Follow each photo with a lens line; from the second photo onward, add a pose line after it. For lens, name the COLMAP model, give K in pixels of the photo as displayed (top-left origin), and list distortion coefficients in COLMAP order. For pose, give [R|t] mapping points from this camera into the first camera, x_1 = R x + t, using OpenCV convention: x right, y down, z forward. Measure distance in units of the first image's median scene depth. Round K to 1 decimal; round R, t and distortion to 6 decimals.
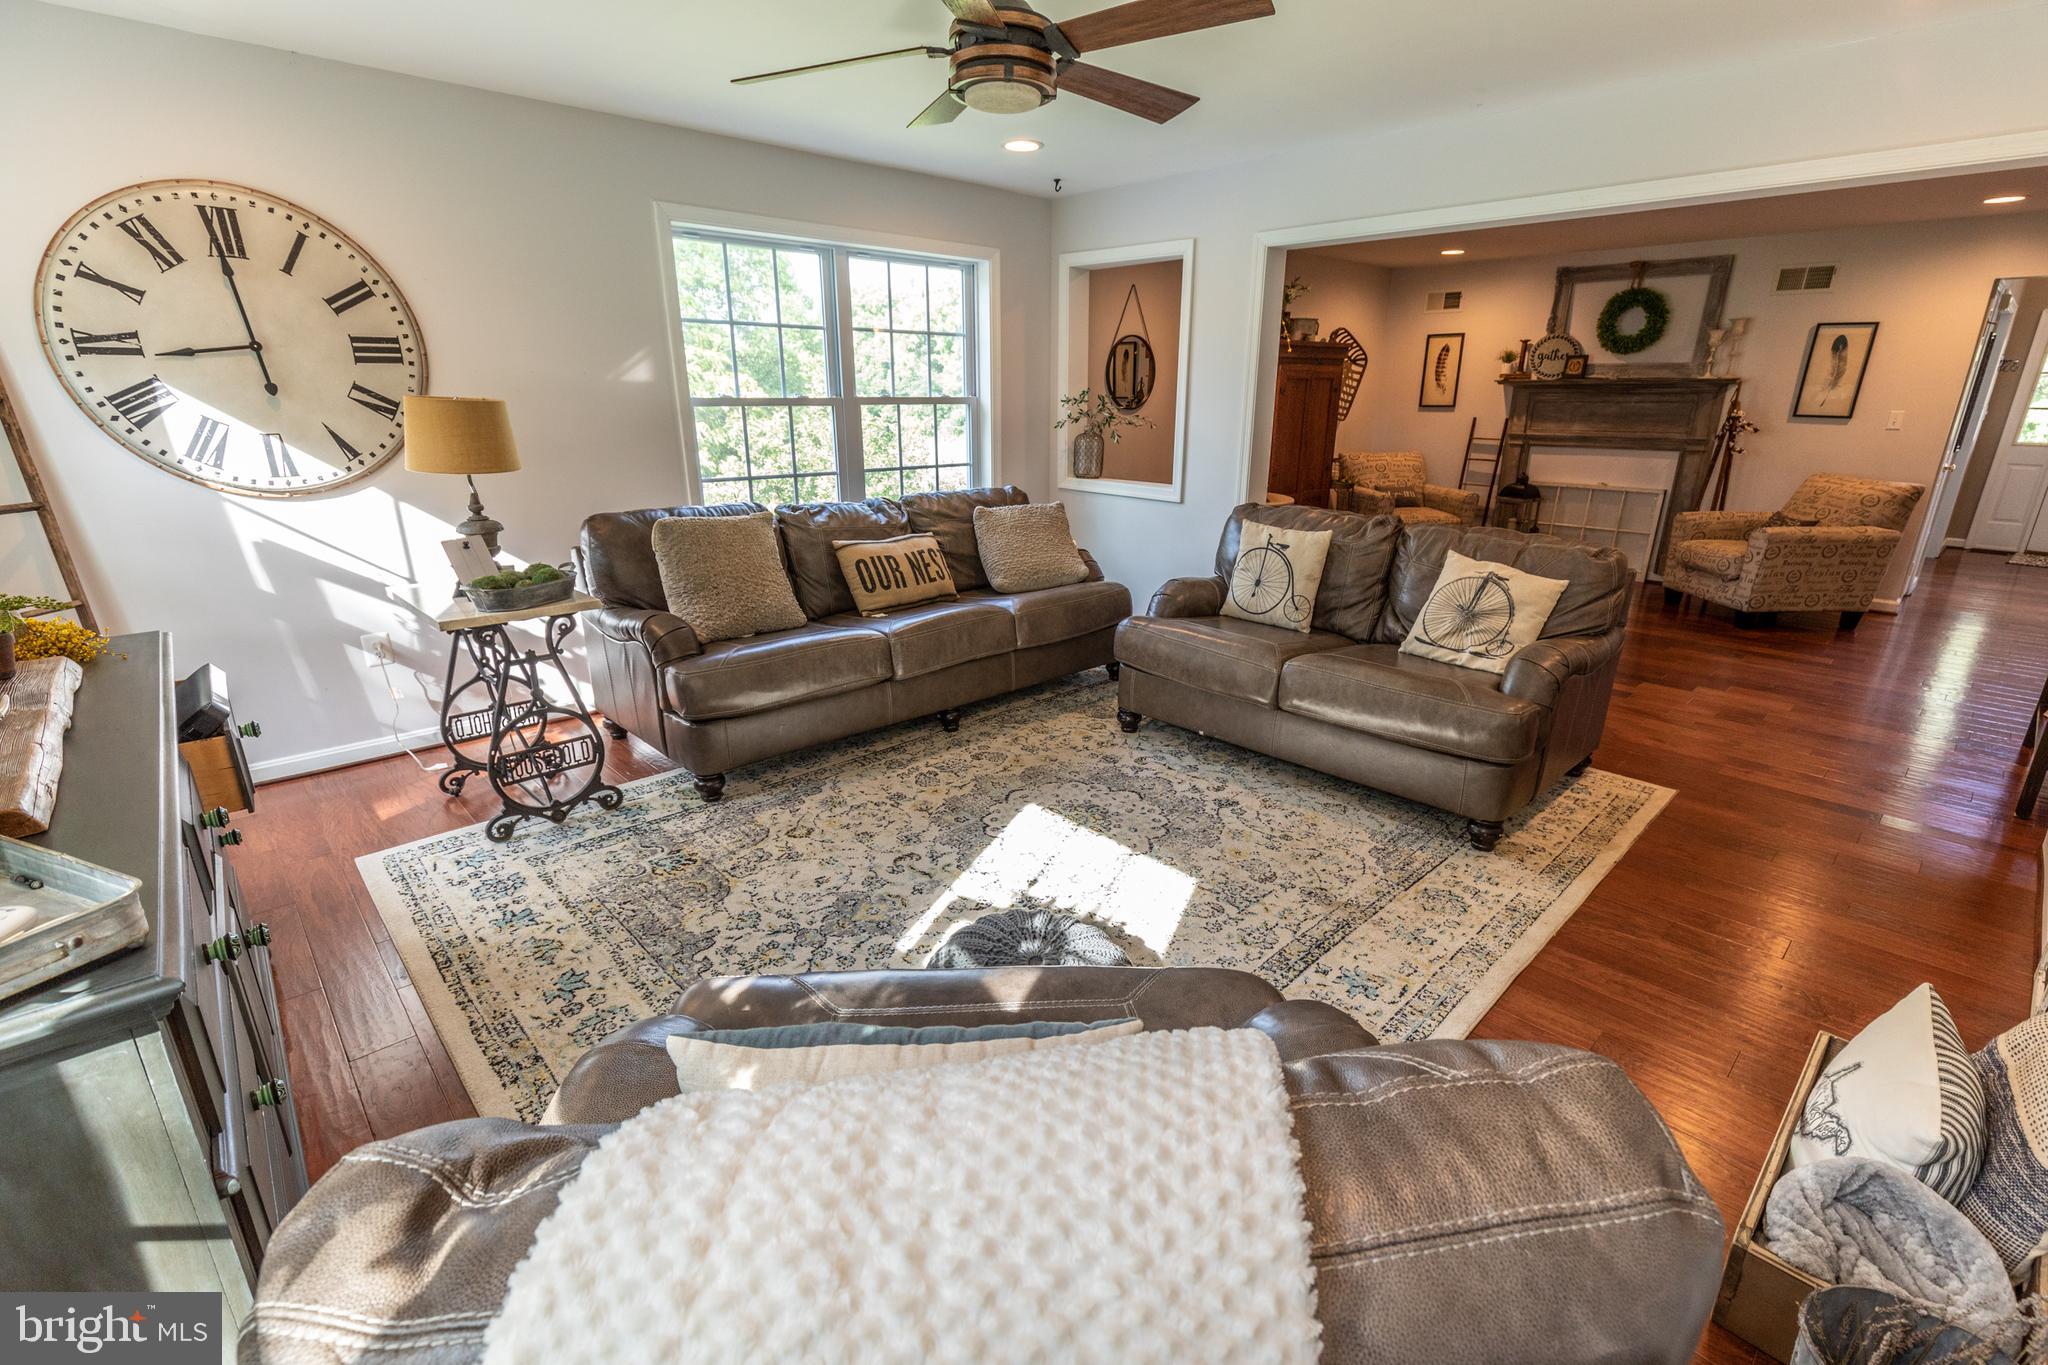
lens RADIAL K [[916.3, 0, 1036.4], [0, 916.3, 687.1], [0, 0, 1]] dist [0.003915, 0.000370]
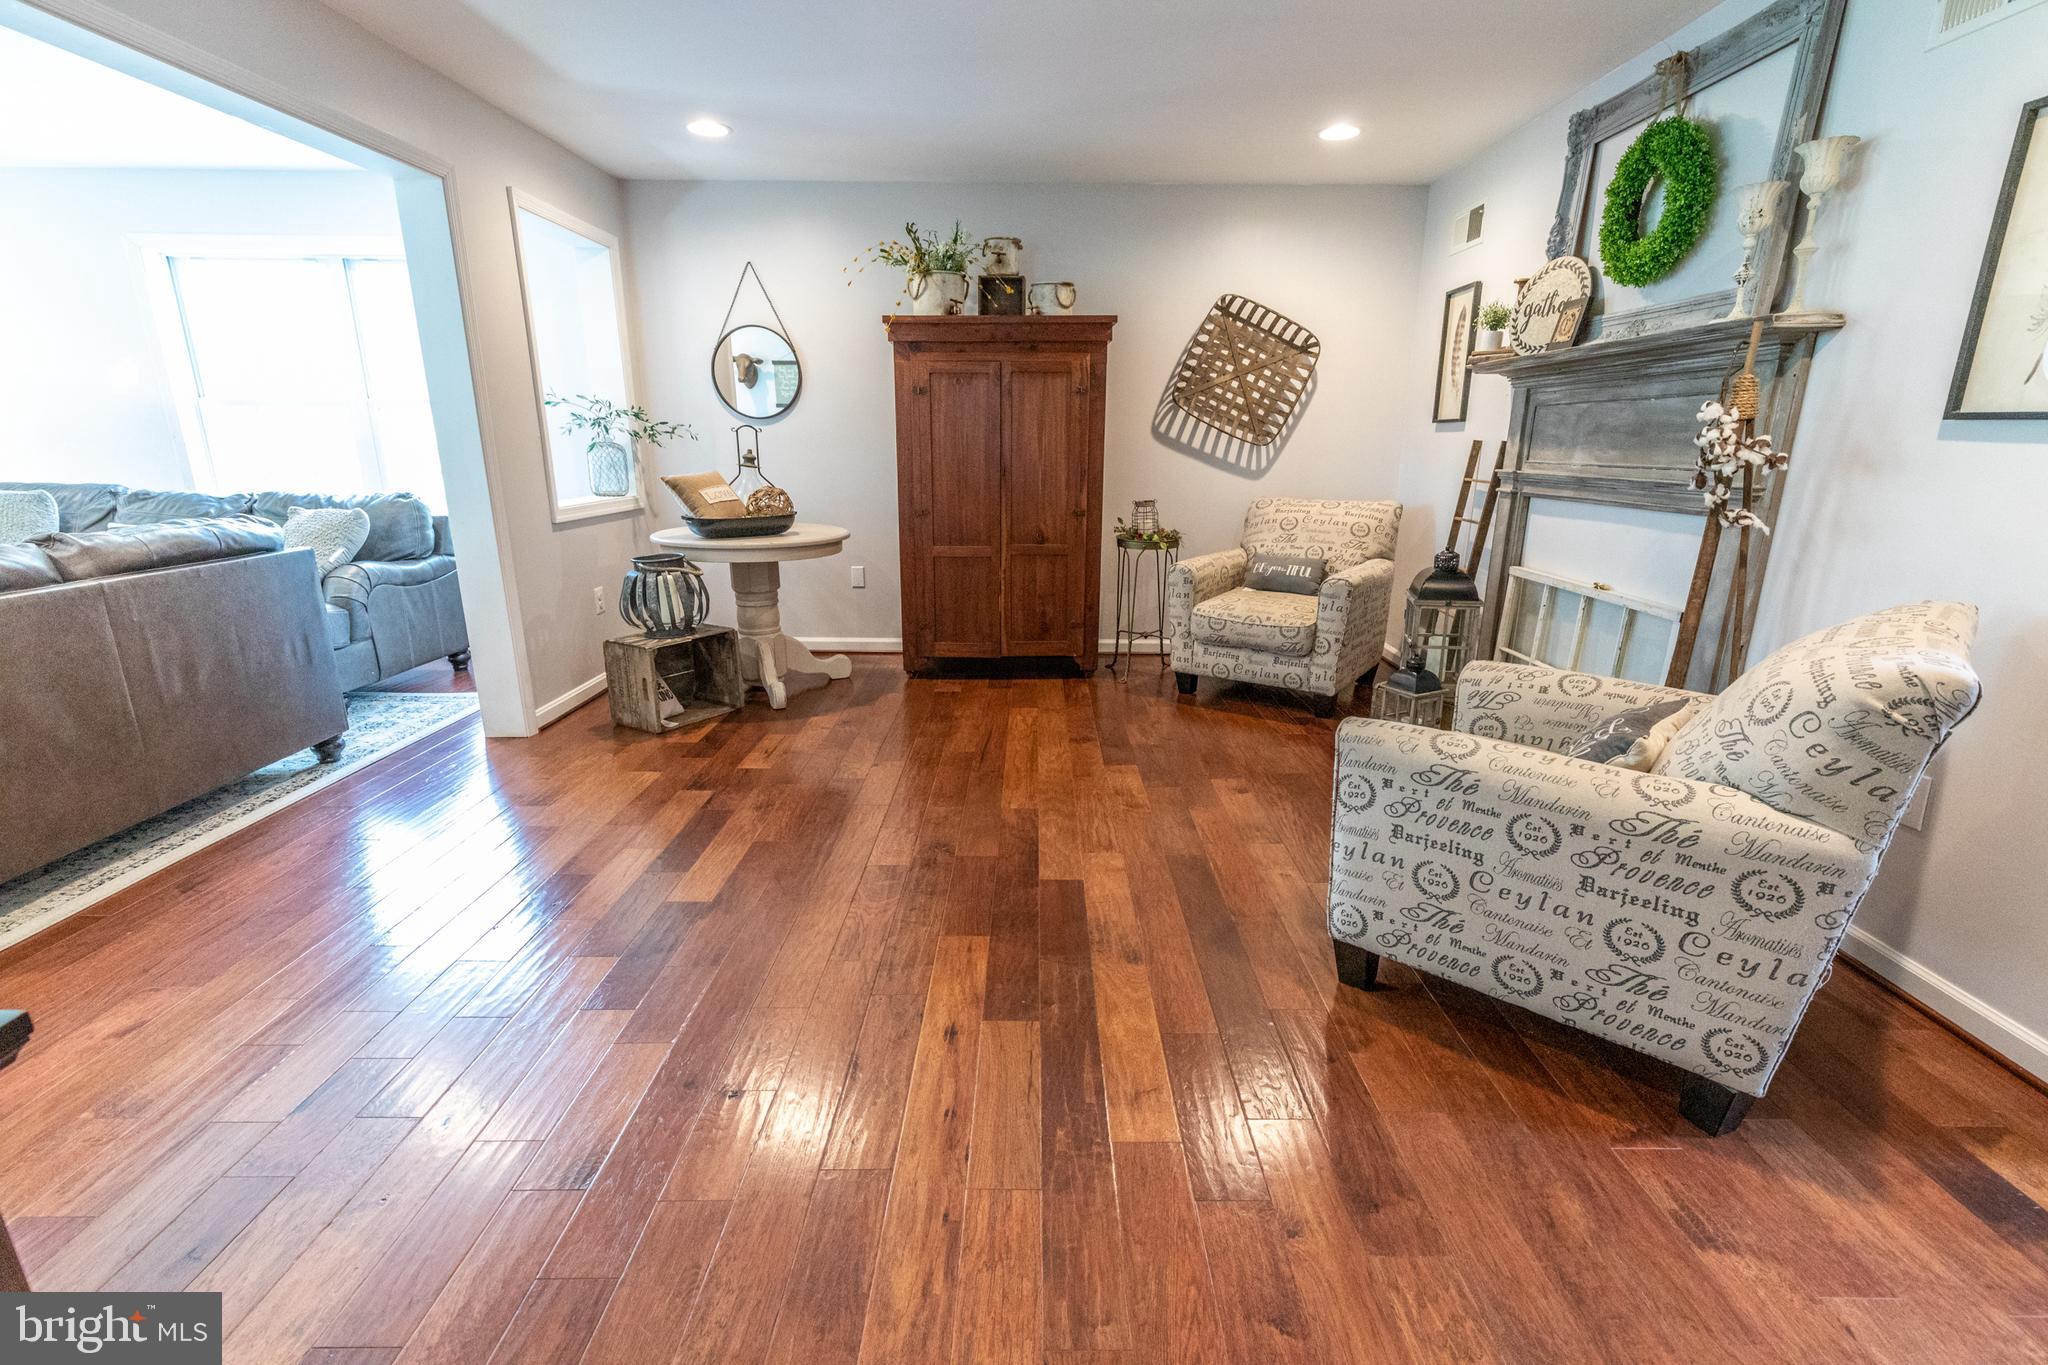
lens RADIAL K [[916.3, 0, 1023.3], [0, 916.3, 681.3], [0, 0, 1]] dist [0.003915, 0.000370]
pose [[0.727764, 0.172025, -0.663903, 1.583077], [-0.206152, 0.978135, 0.027464, -0.291138], [0.654111, 0.116877, 0.747315, 1.100977]]
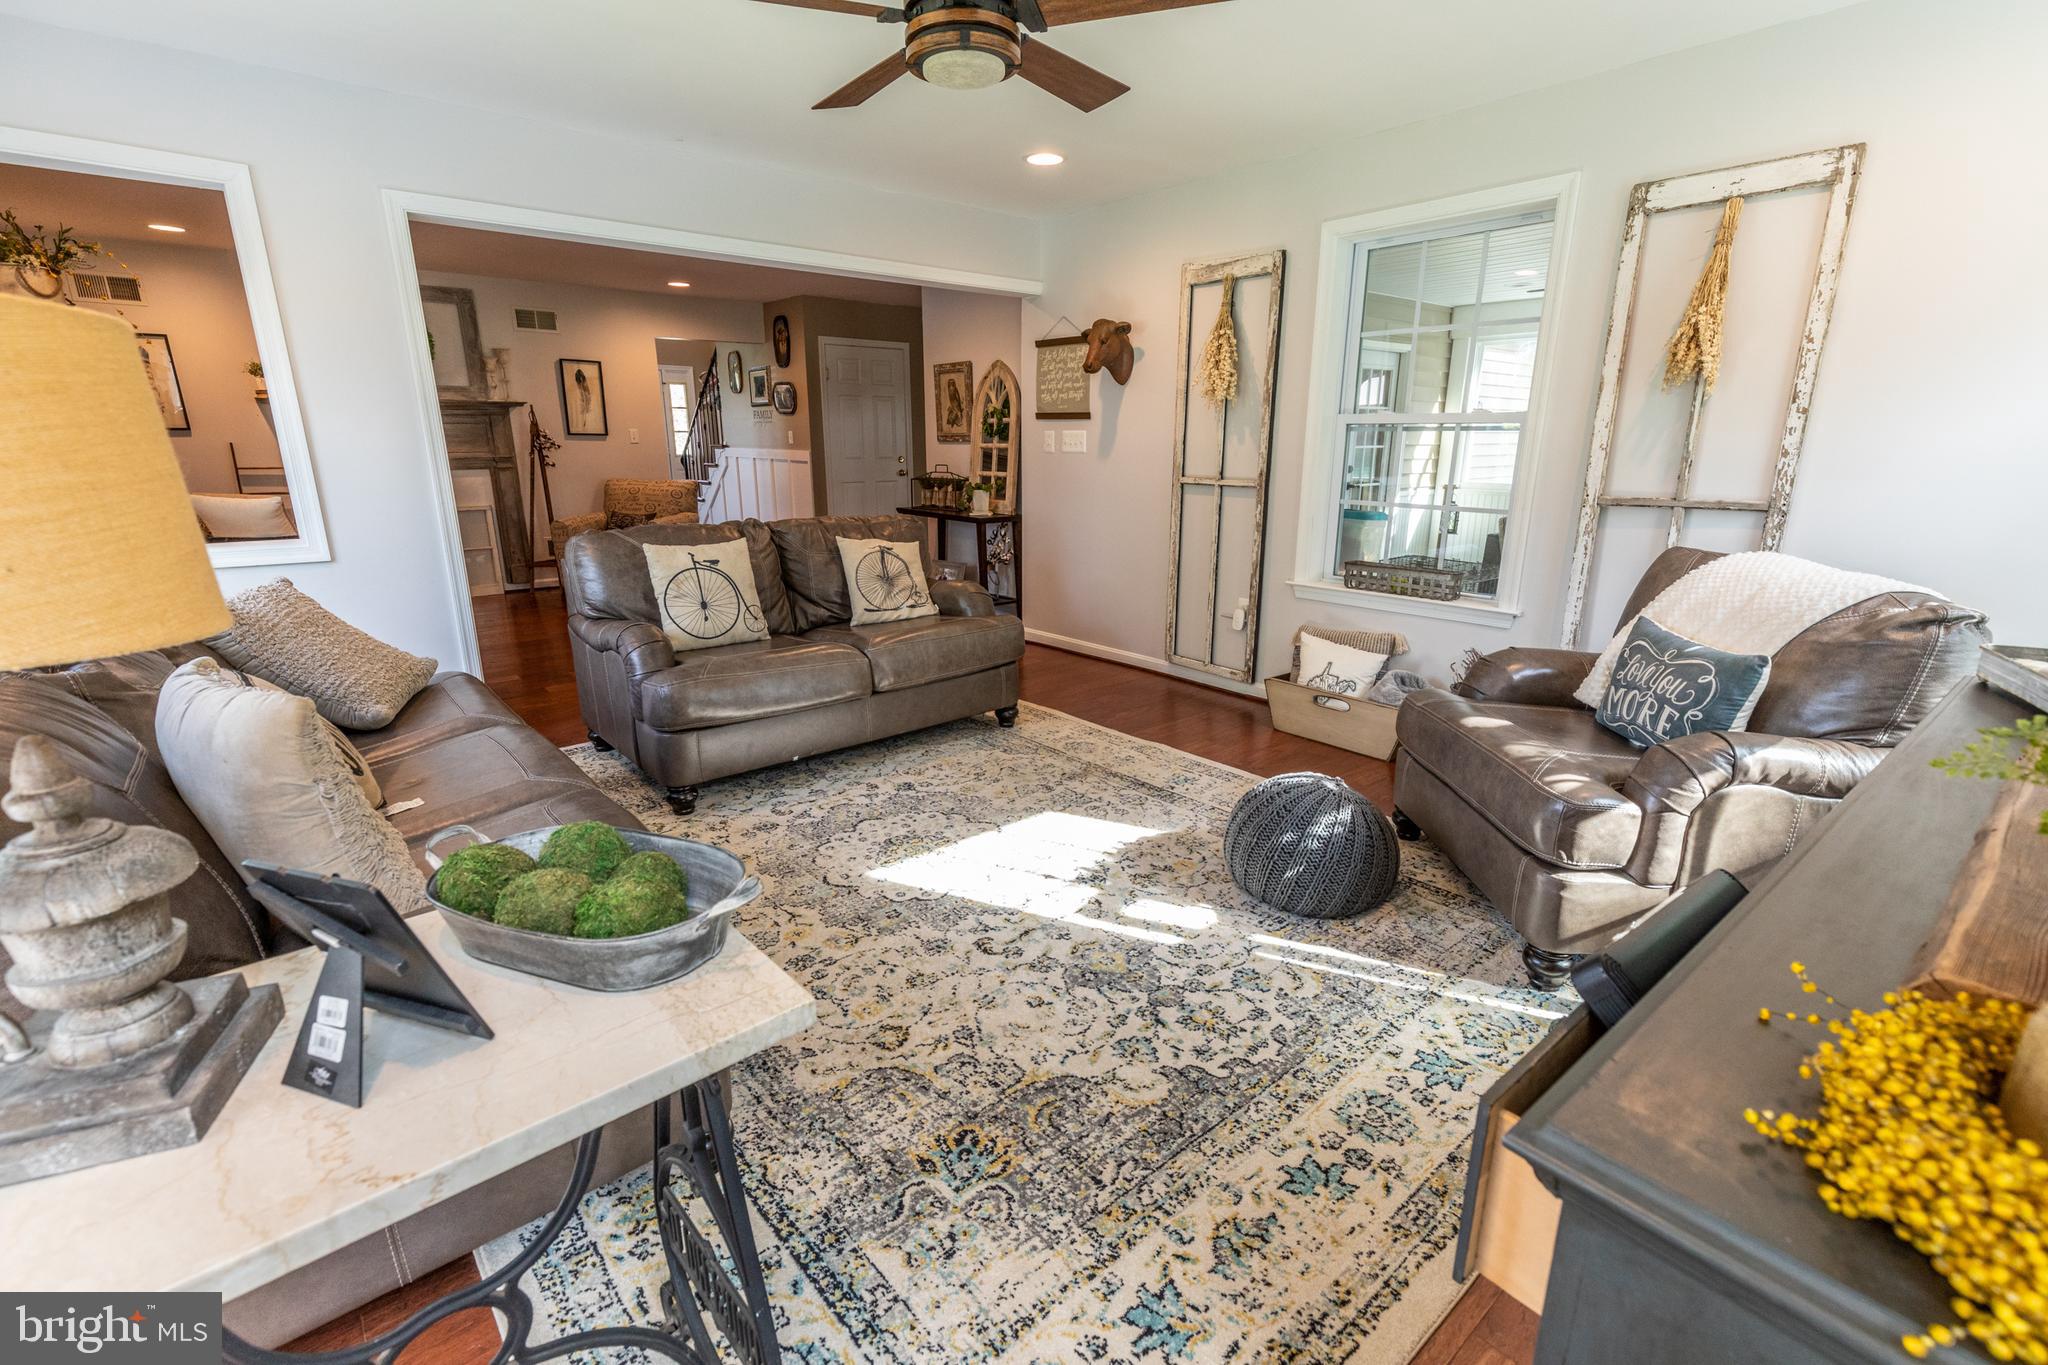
lens RADIAL K [[916.3, 0, 1030.8], [0, 916.3, 690.9], [0, 0, 1]] dist [0.003915, 0.000370]
pose [[0.054067, -0.277229, 0.959282, -0.764851], [0.306699, 0.918859, 0.248261, -0.191976], [-0.950270, 0.280788, 0.134706, 0.692659]]
